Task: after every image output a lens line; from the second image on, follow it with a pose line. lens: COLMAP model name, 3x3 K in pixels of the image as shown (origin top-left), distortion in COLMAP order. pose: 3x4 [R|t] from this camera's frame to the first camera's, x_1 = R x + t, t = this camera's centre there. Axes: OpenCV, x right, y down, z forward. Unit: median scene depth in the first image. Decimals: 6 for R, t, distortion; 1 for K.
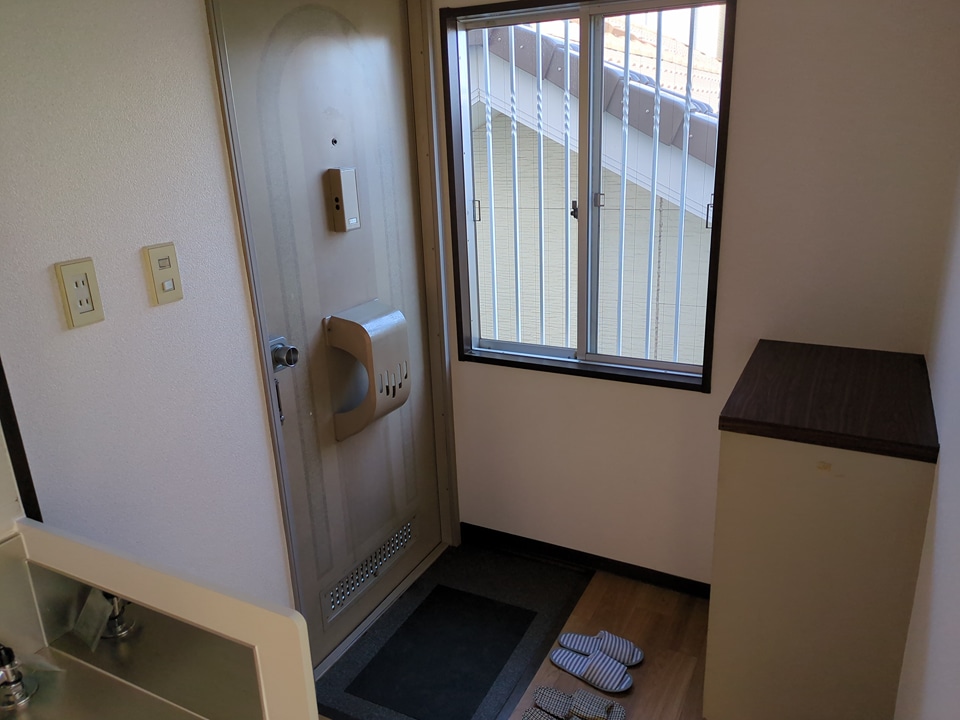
lens RADIAL K [[715.4, 0, 486.0], [0, 715.4, 356.7], [0, 0, 1]] dist [0.060398, -0.045096]
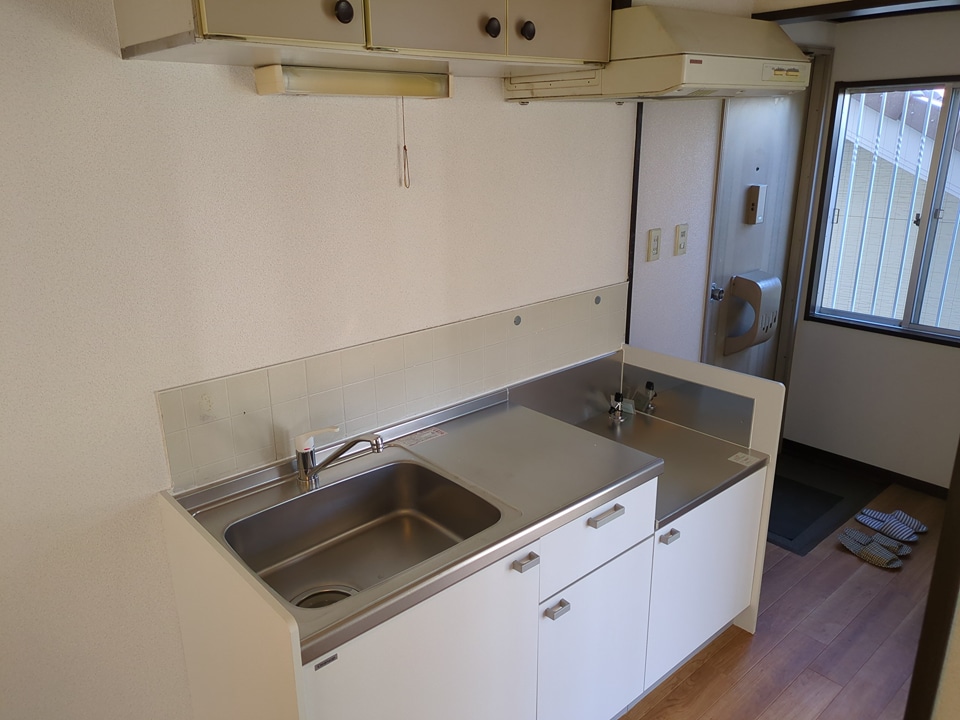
lens RADIAL K [[715.4, 0, 486.0], [0, 715.4, 356.7], [0, 0, 1]] dist [0.060398, -0.045096]
pose [[0.934993, 0.131284, -0.329472, -0.170837], [-0.130419, 0.991148, 0.024830, 0.145278], [0.329815, 0.019753, 0.943839, -0.661186]]
